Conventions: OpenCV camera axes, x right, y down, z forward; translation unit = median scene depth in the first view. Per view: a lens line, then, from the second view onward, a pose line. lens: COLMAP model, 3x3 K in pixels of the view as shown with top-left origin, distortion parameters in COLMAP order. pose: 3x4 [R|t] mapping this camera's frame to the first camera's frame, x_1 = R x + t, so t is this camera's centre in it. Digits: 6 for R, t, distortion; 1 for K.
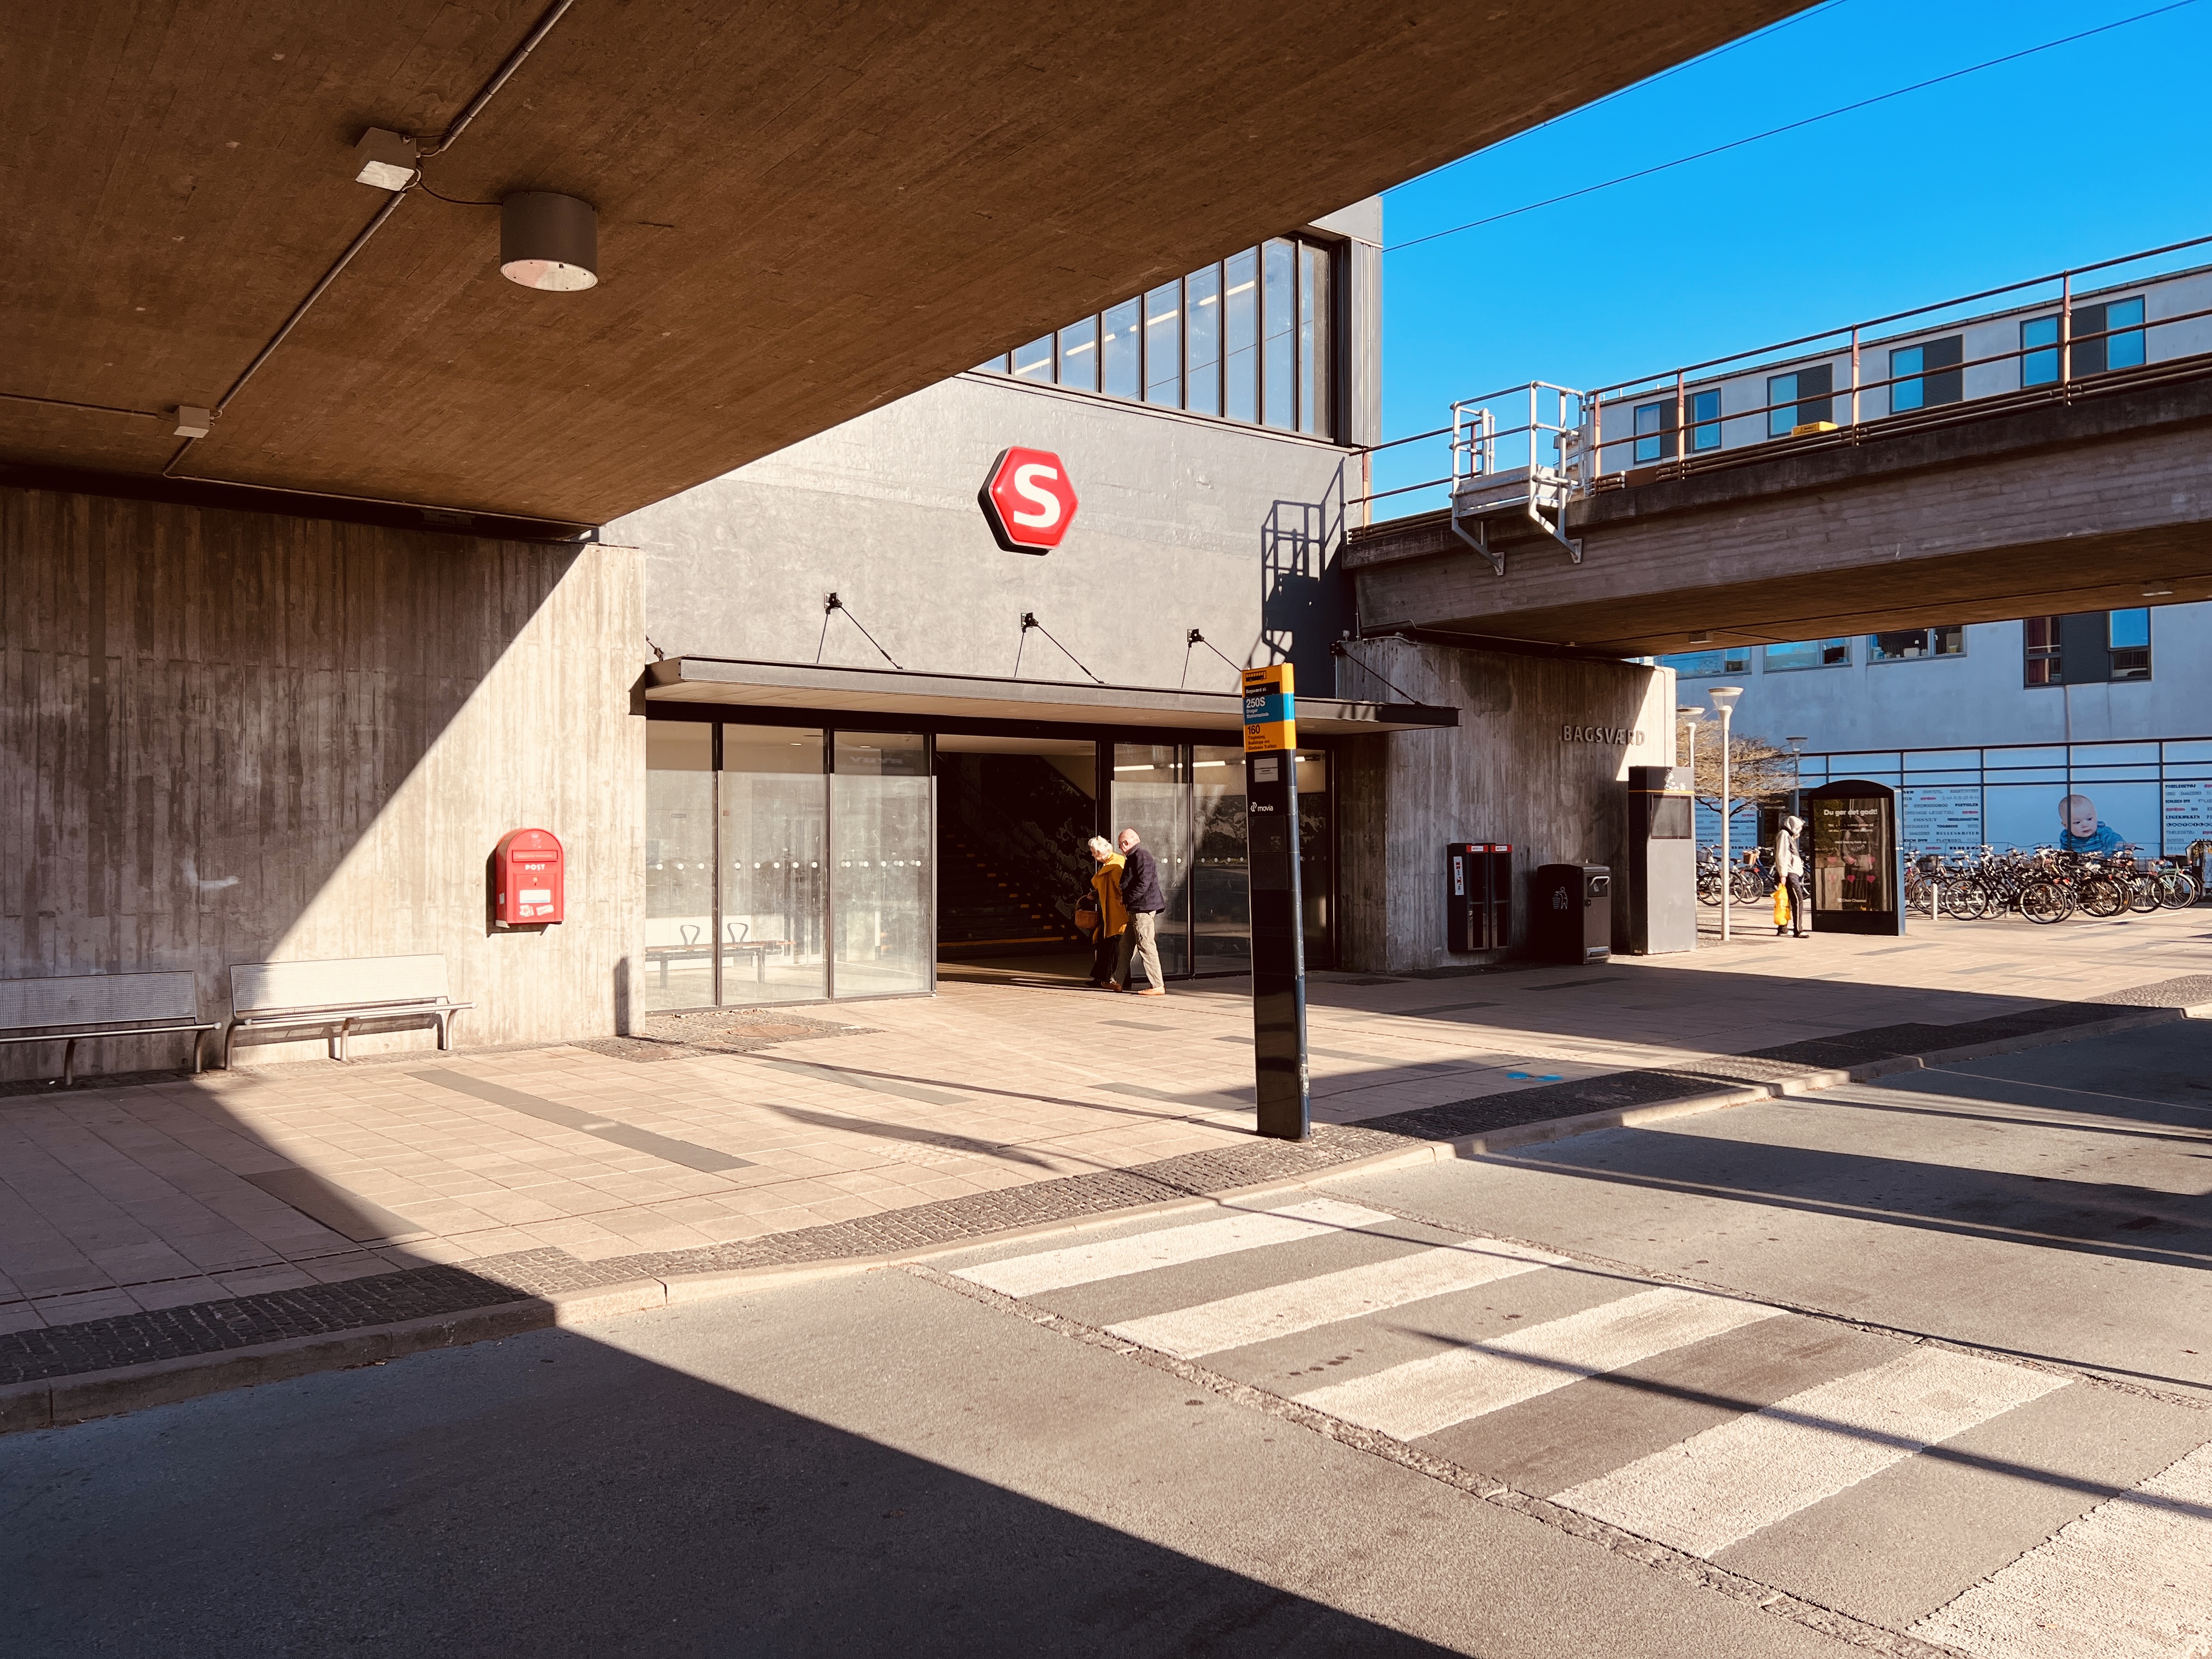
lens RADIAL K [[1637.5, 0, 1111.2], [0, 1637.5, 812.4], [0, 0, 1]] dist [0.055607, -0.066437]
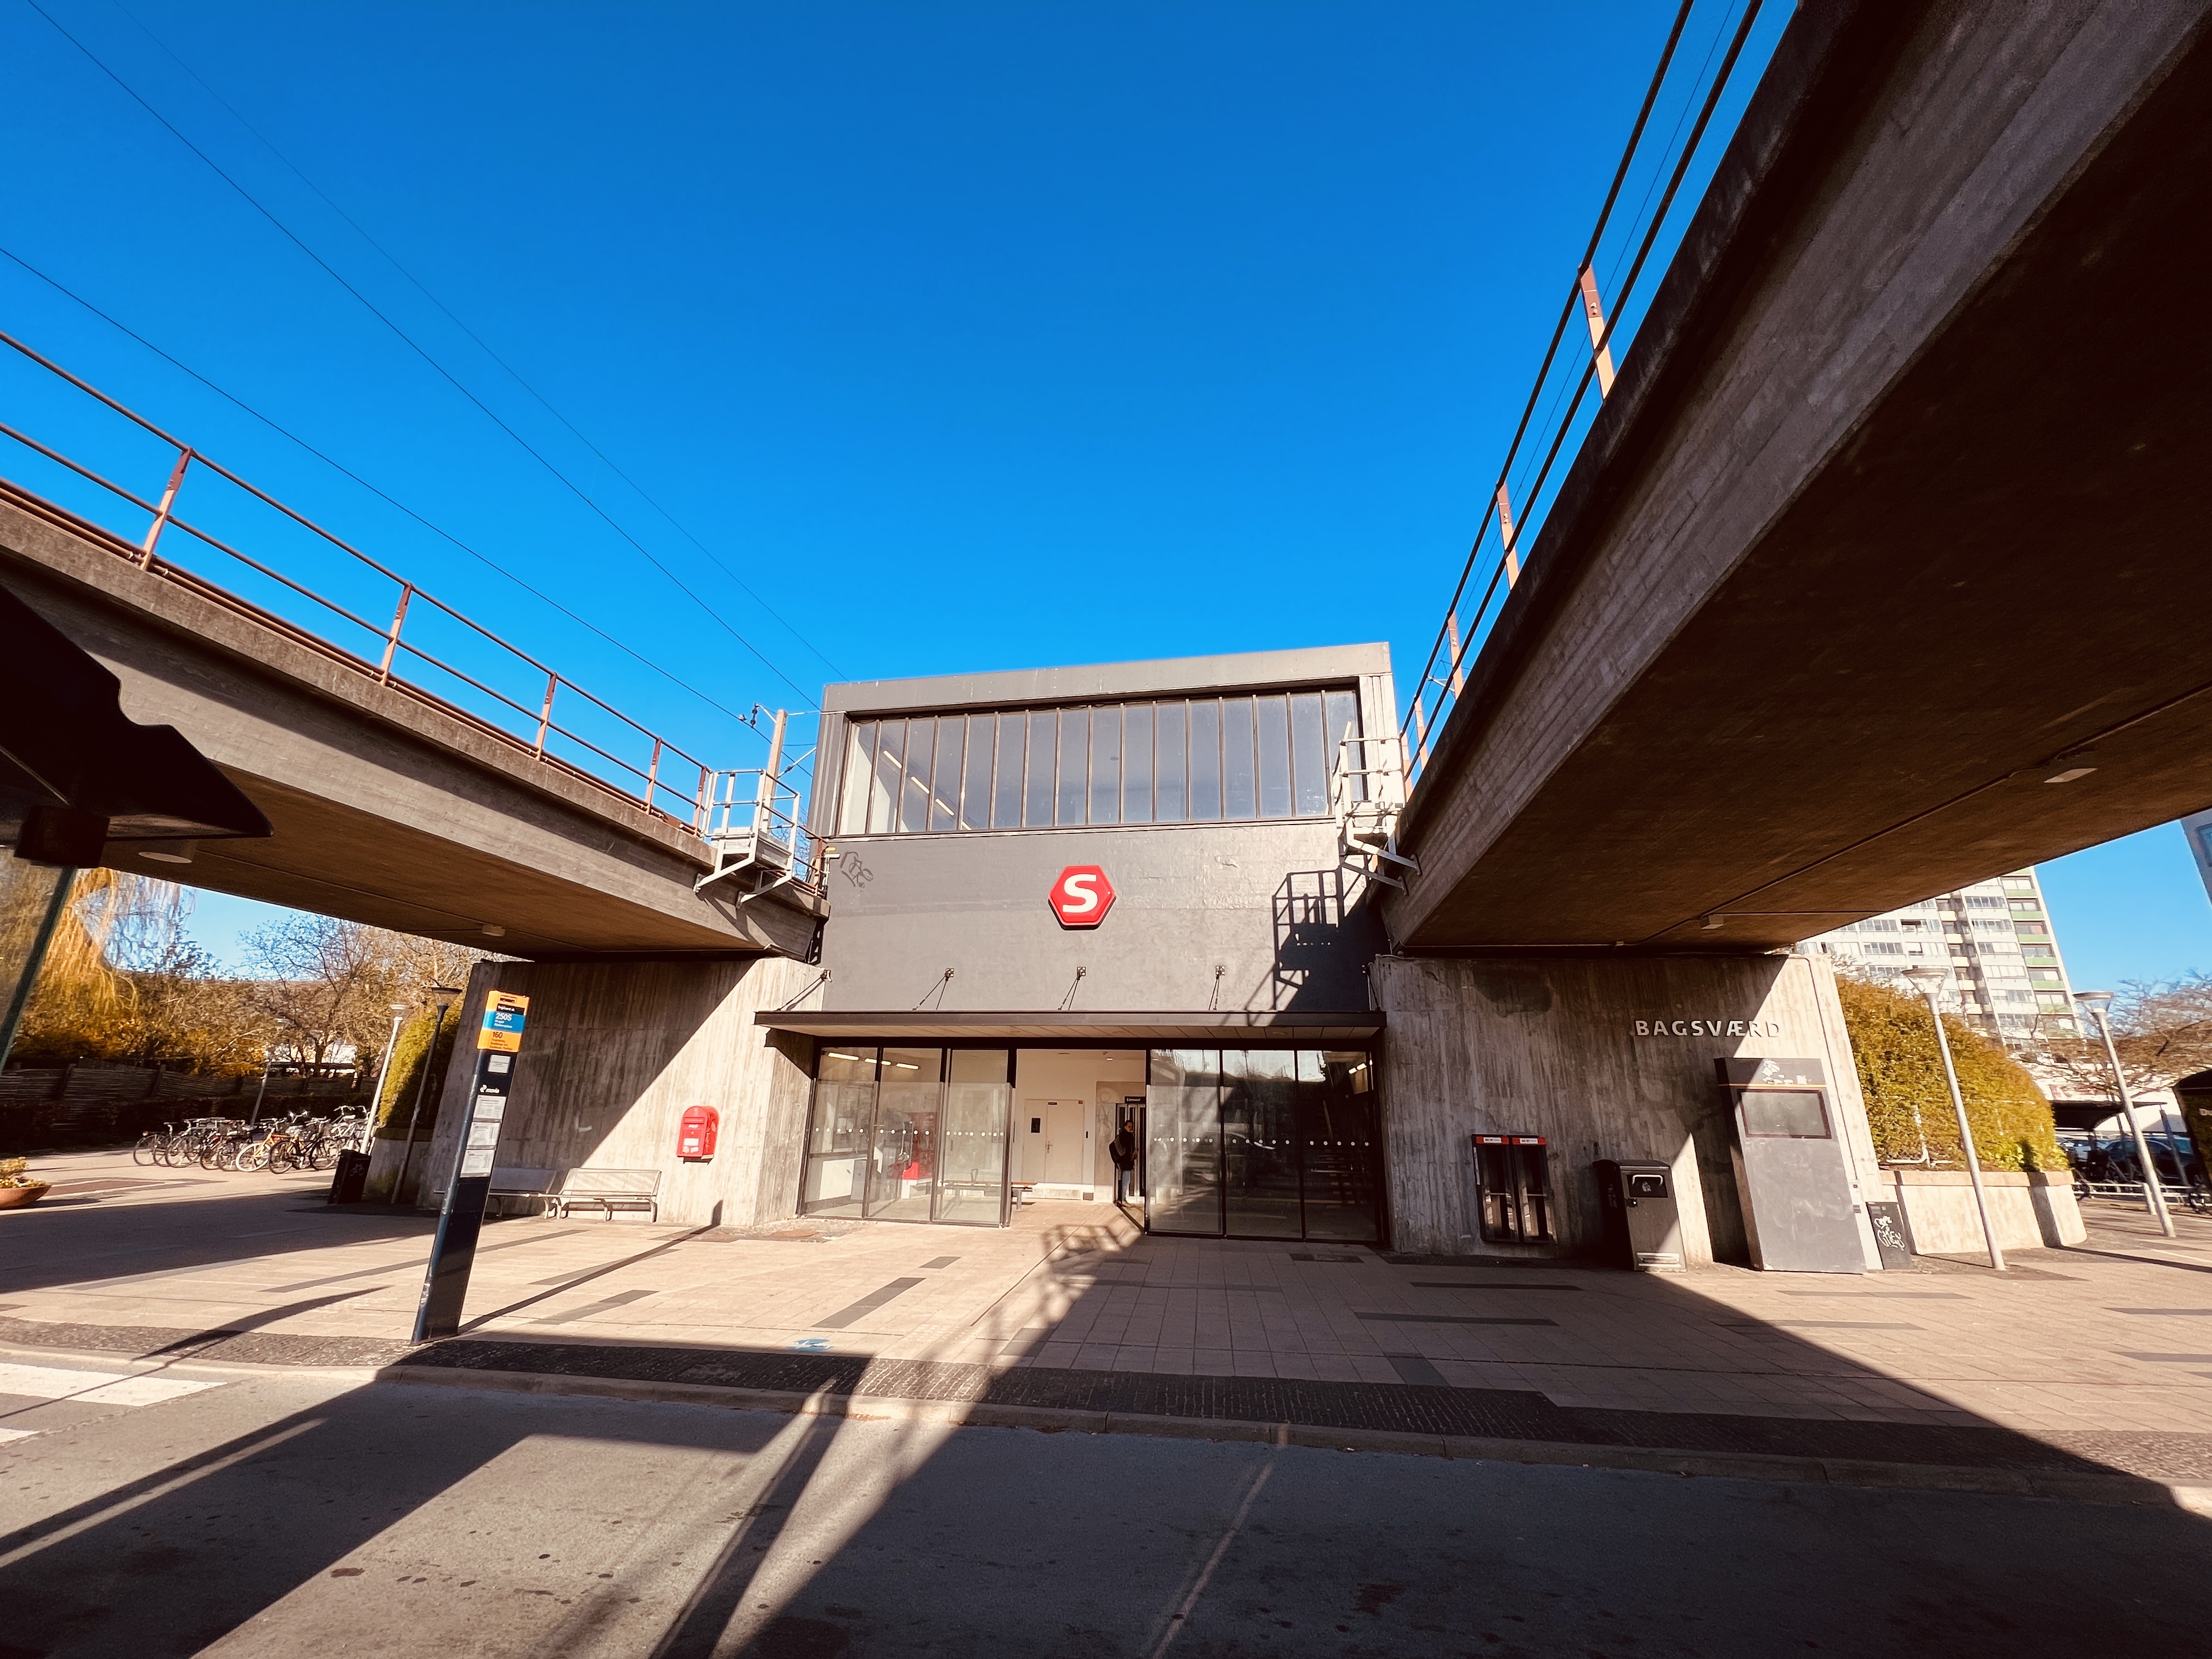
lens RADIAL K [[884.0, 0, 1108.6], [0, 884.0, 833.8], [0, 0, 1]] dist [-0.000846, 0.000091]
pose [[0.675410, -0.210390, -0.706794, 0.755987], [-0.010849, 0.955501, -0.294789, 0.005068], [0.737362, 0.206771, 0.643072, 0.583212]]
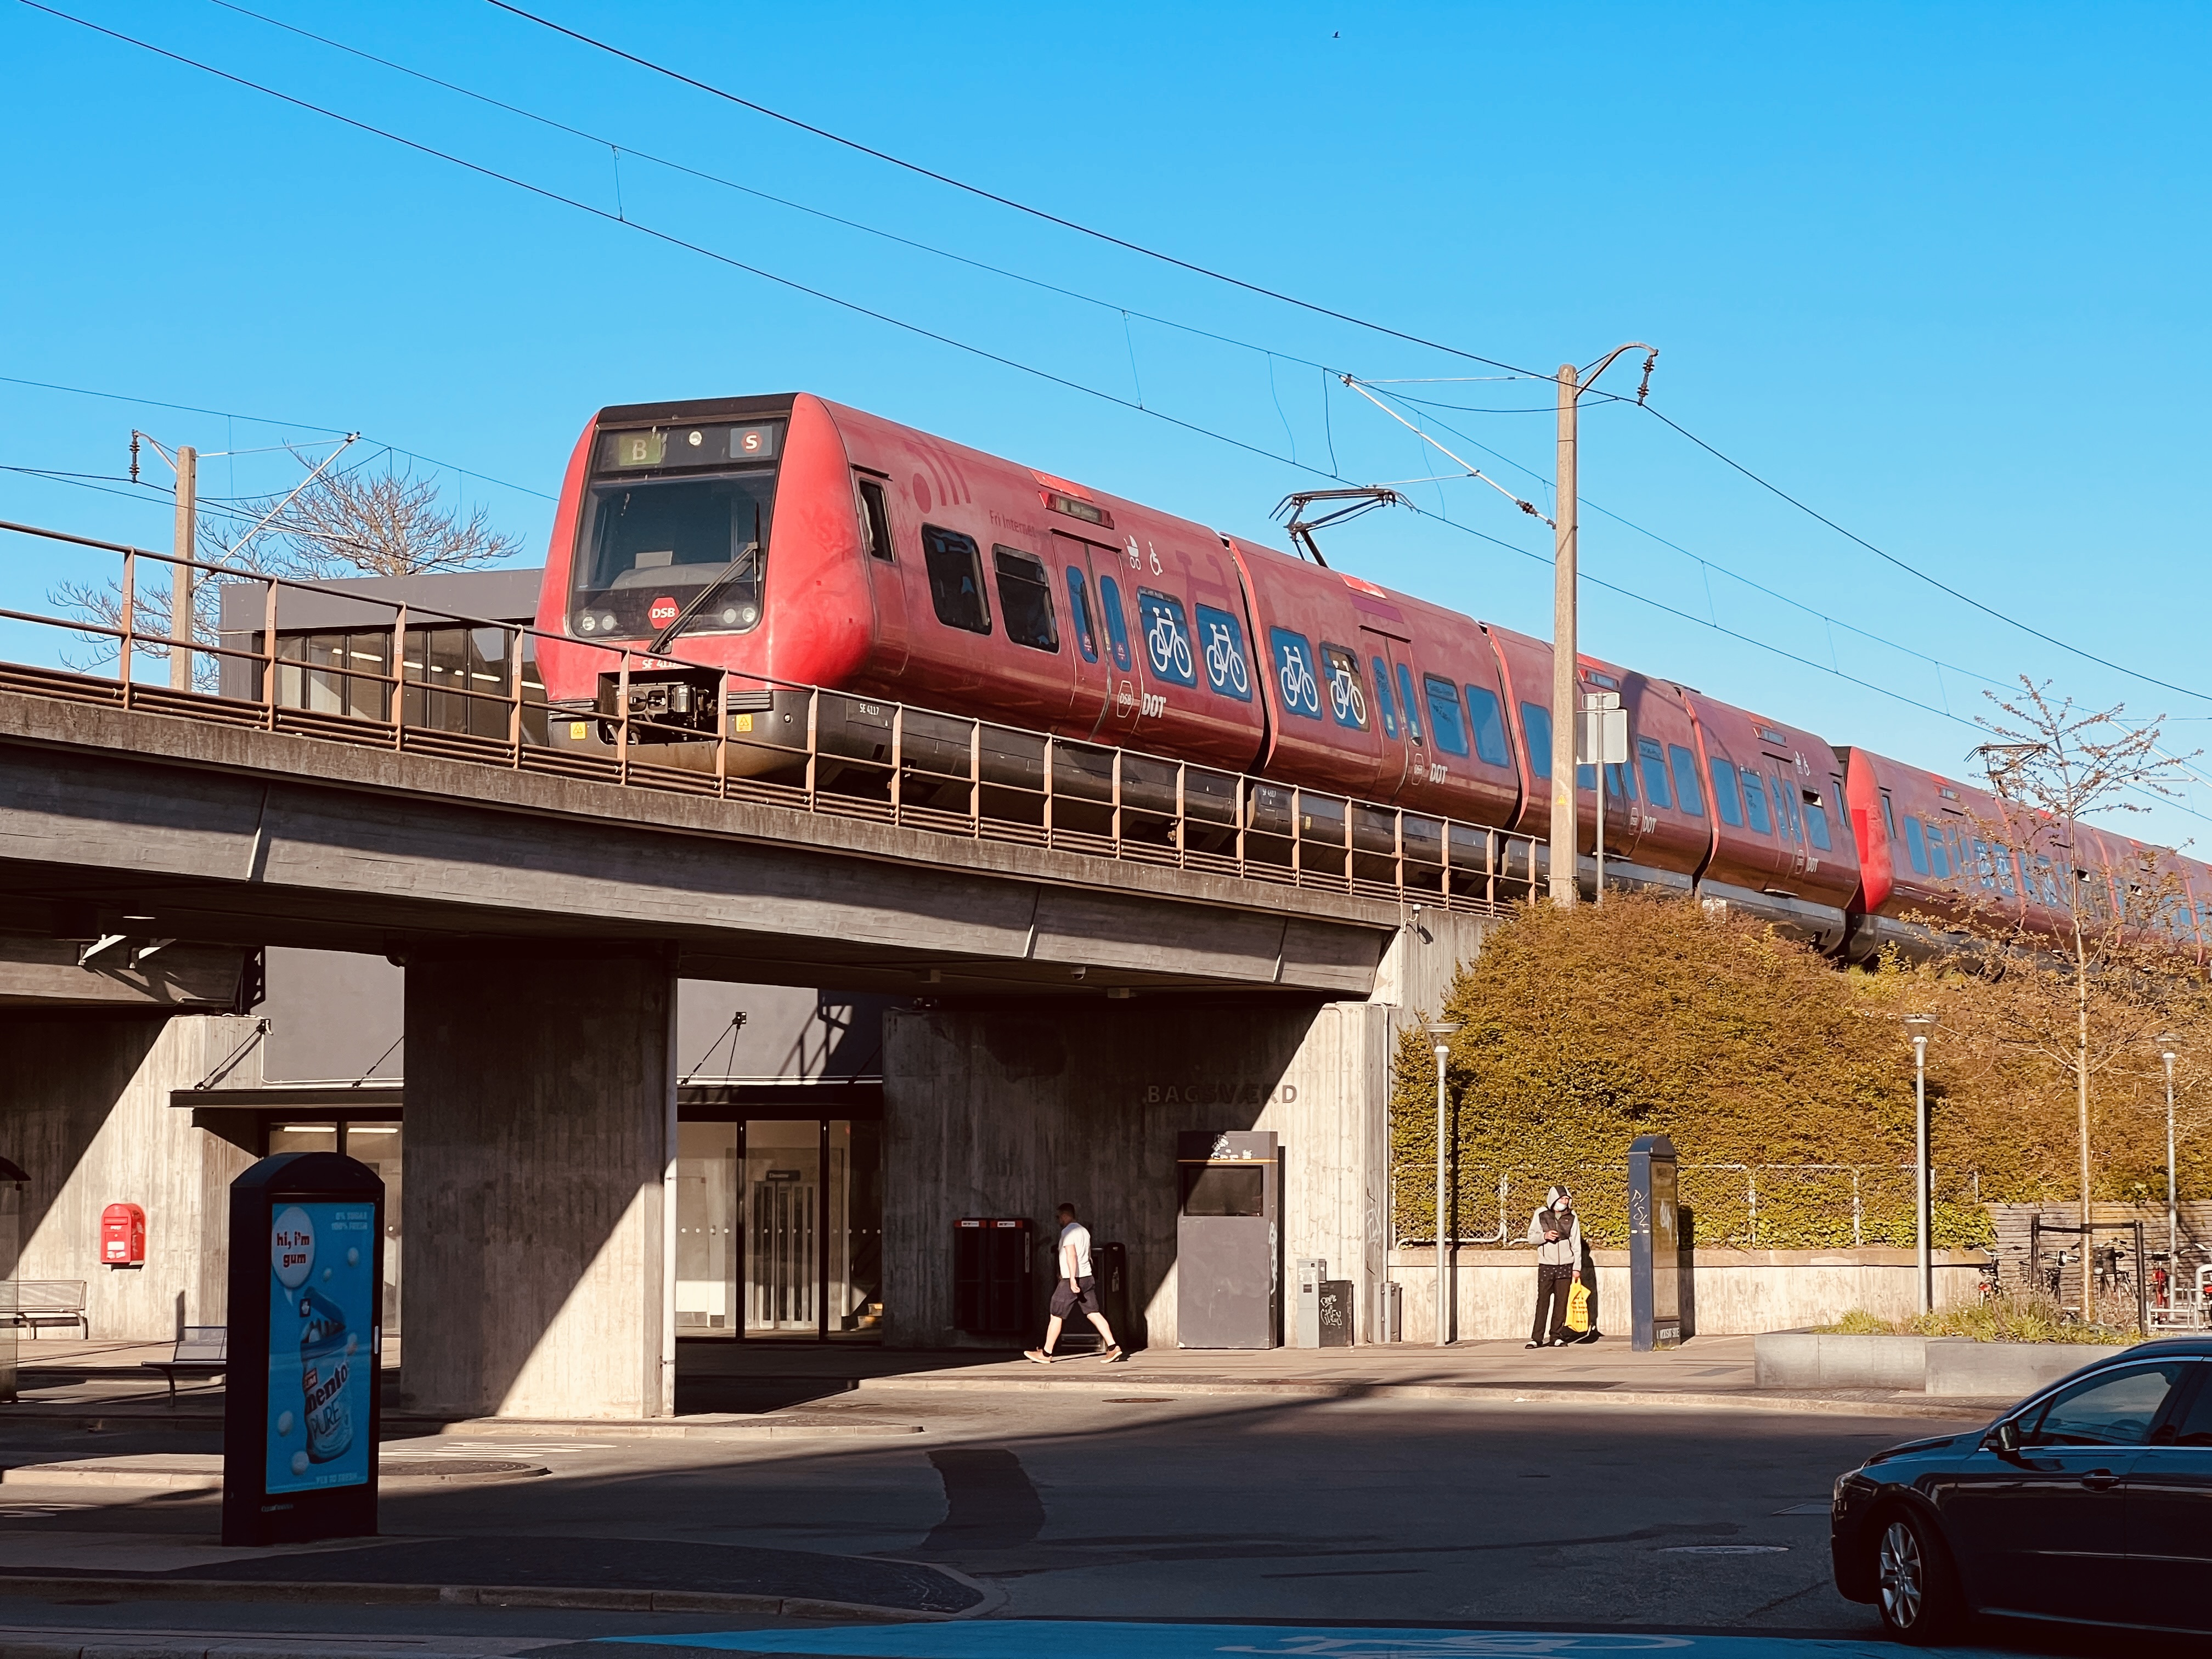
lens RADIAL K [[4877.6, 0, 1106.0], [0, 4877.6, 829.5], [0, 0, 1]] dist [-0.082168, 4.576906]
pose [[0.488344, -0.057259, -0.870771, 4.075746], [0.011362, 0.998178, -0.059265, -0.056228], [0.872577, 0.019048, 0.488104, -0.473564]]
